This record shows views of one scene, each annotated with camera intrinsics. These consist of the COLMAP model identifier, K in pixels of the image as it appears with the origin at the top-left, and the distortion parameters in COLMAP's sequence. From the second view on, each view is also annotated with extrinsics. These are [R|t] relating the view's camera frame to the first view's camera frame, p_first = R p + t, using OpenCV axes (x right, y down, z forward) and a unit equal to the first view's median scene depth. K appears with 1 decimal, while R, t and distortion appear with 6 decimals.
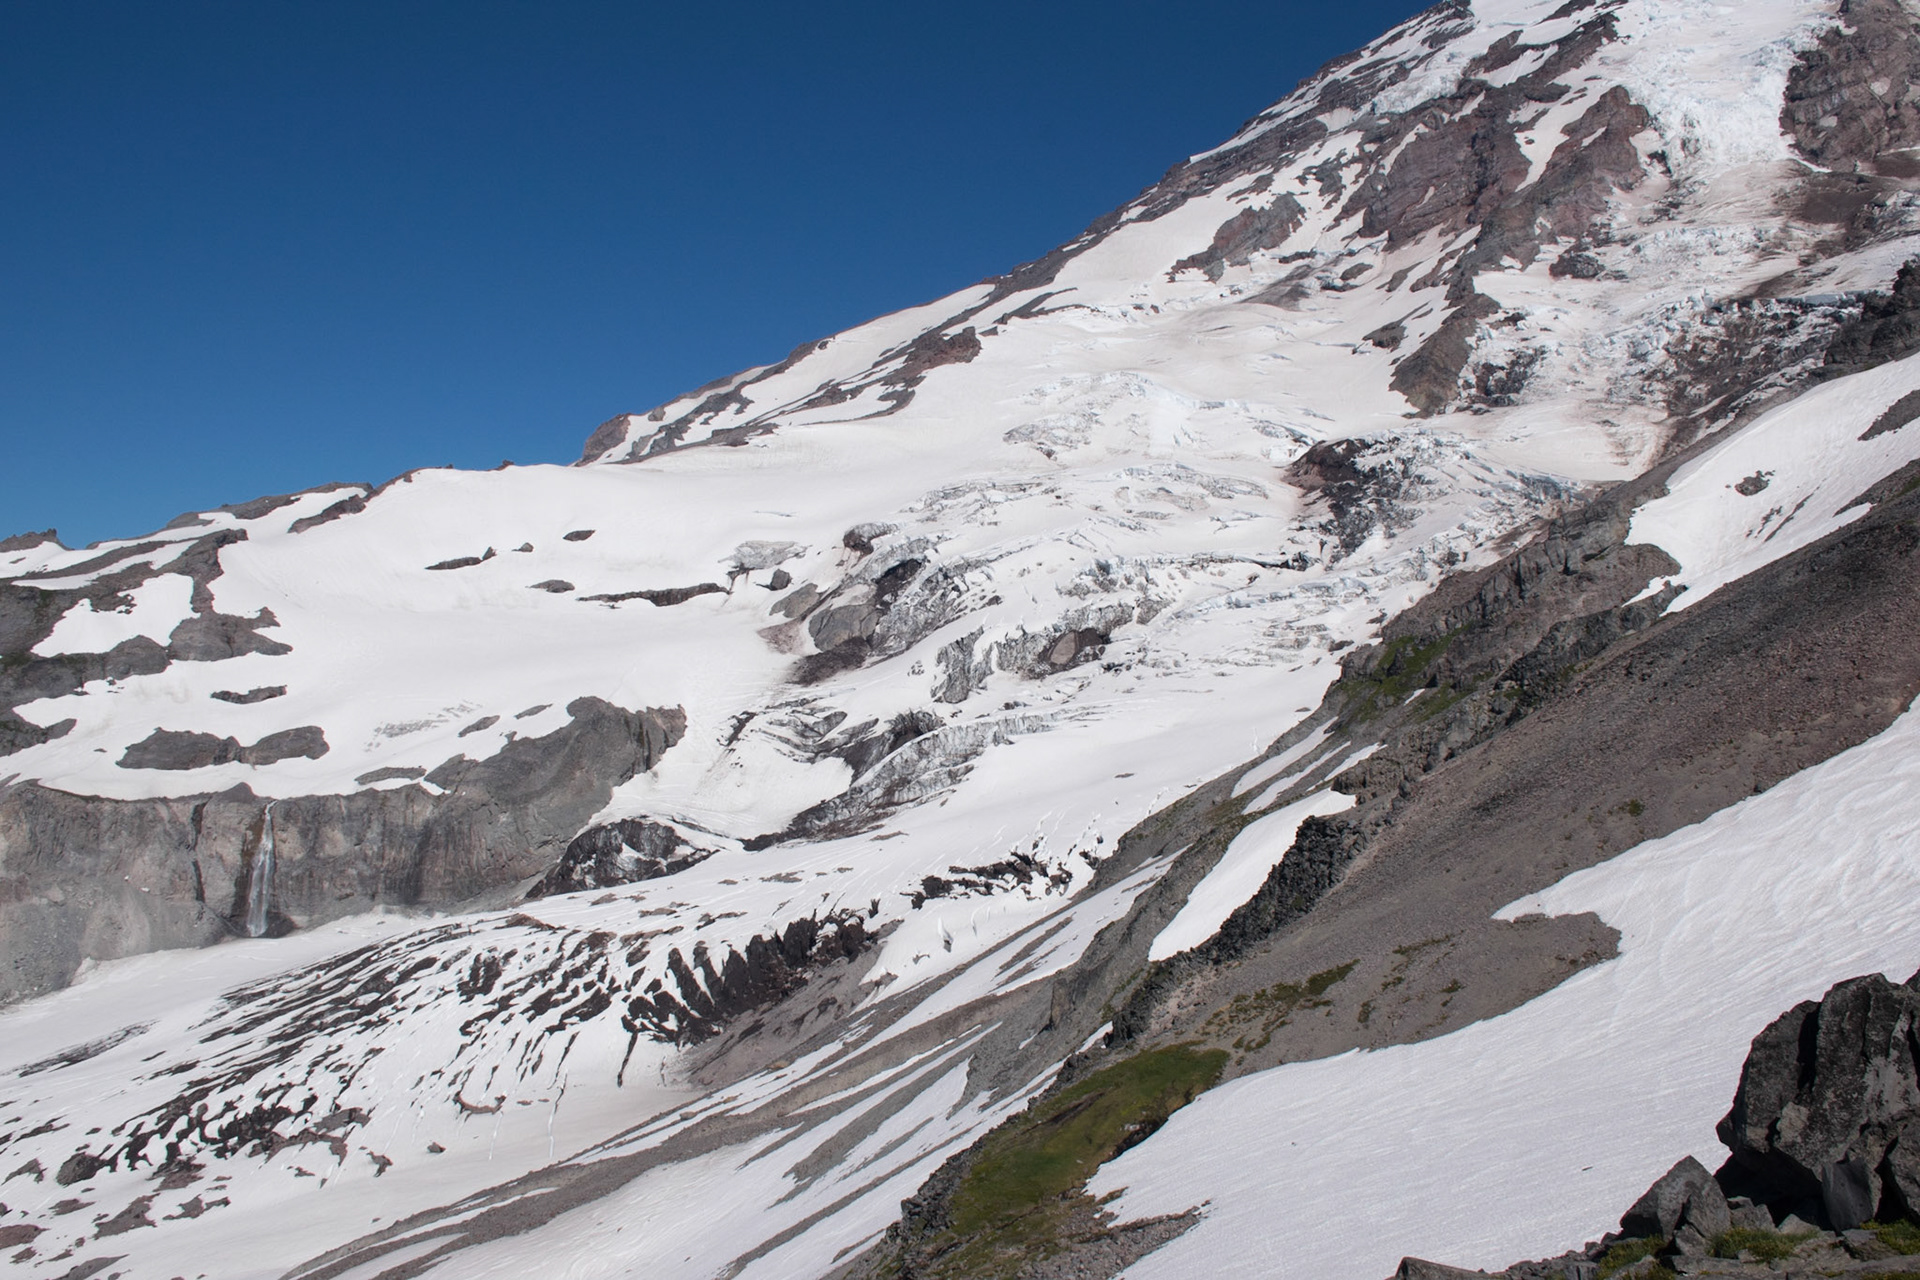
lens RADIAL K [[1804.7, 0, 960.0], [0, 1804.7, 640.0], [0, 0, 1]] dist [-0.063198, 0.142349]
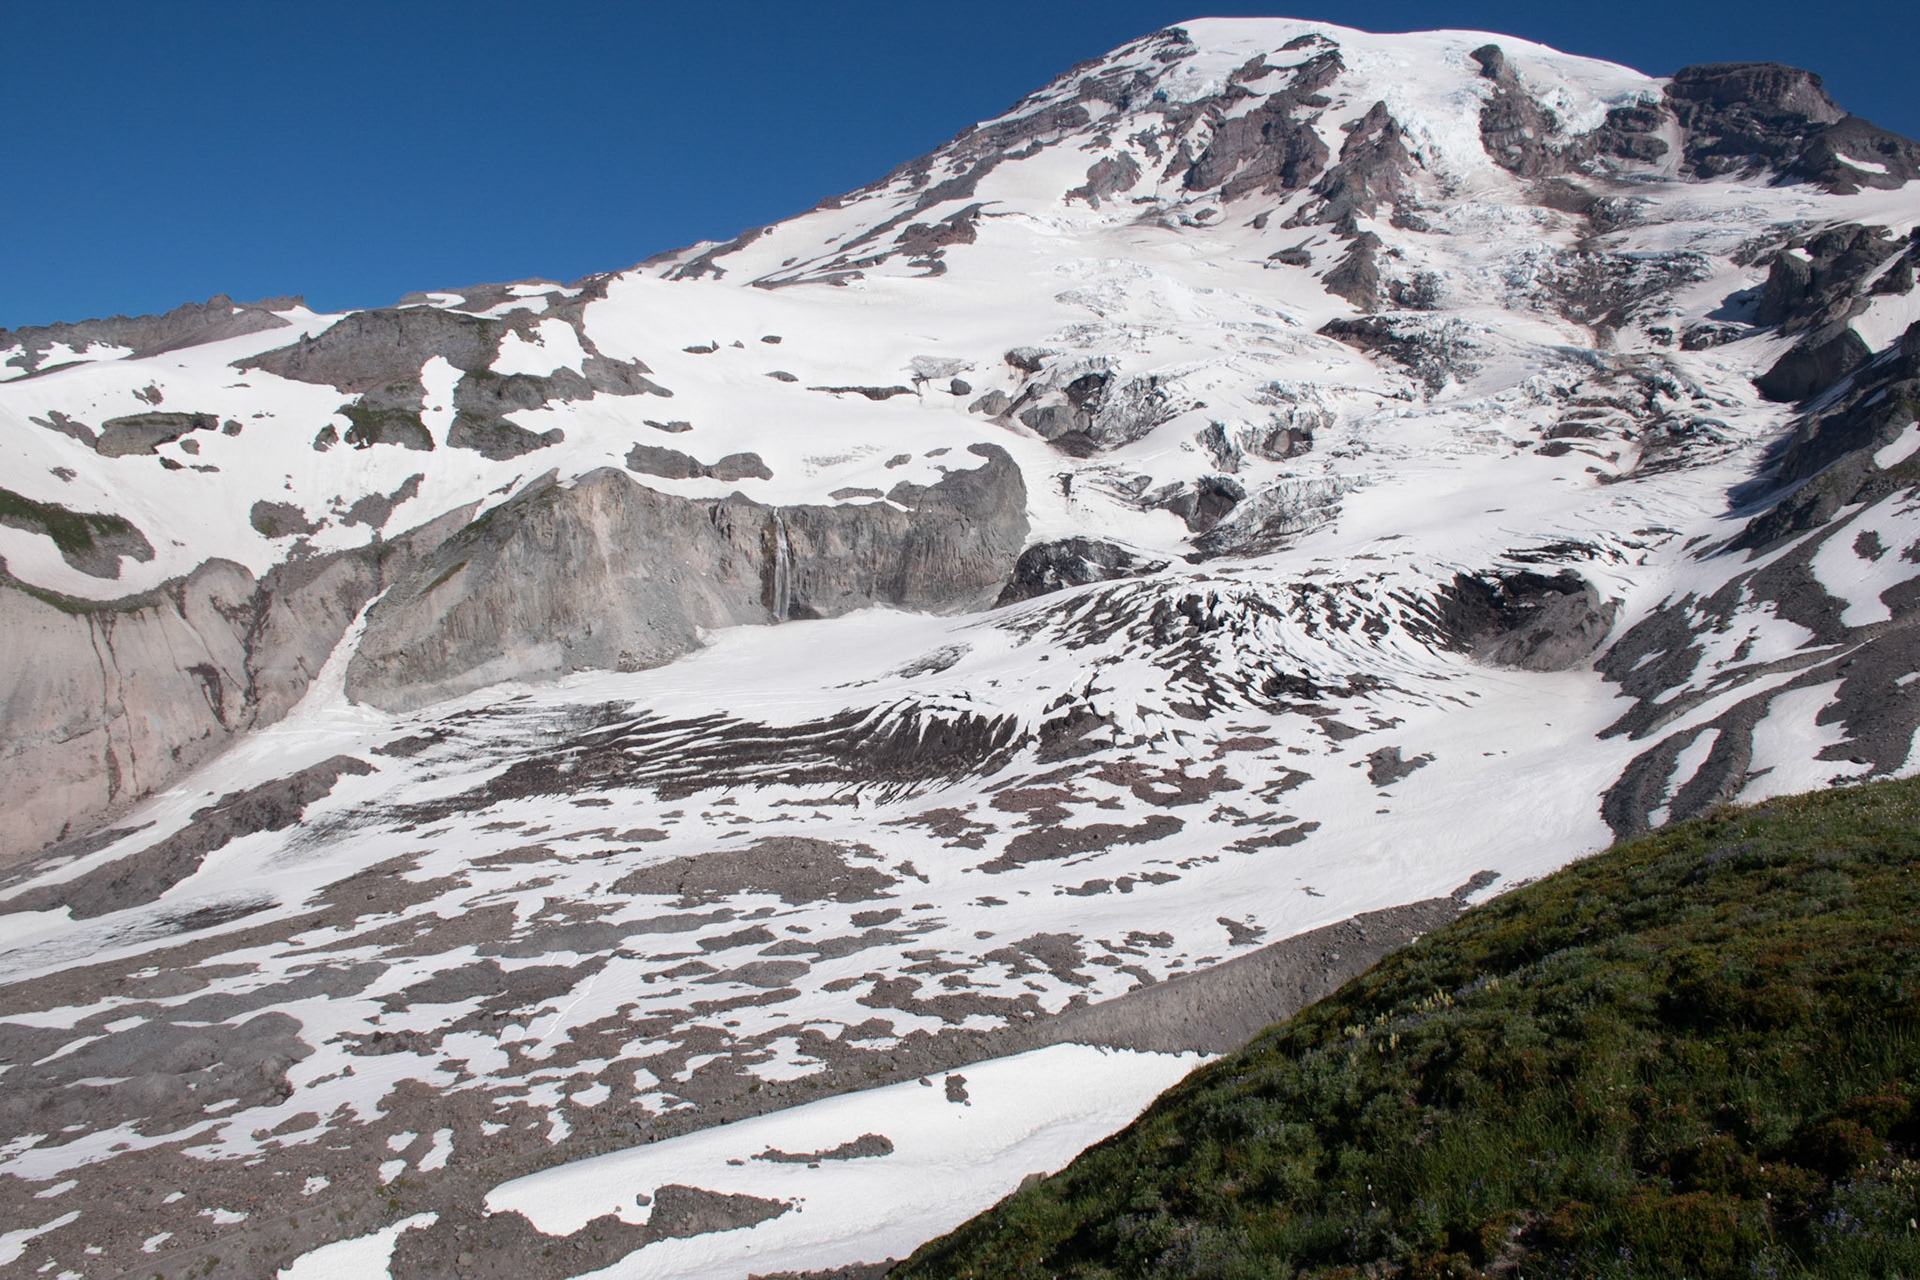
lens RADIAL K [[1503.2, 0, 953.0], [0, 1503.2, 640.2], [0, 0, 1]] dist [-0.153760, 0.110647]
pose [[0.957274, 0.026325, 0.287981, -0.348591], [-0.040540, 0.998230, 0.043509, 0.081700], [-0.286326, -0.053325, 0.956647, 0.050369]]
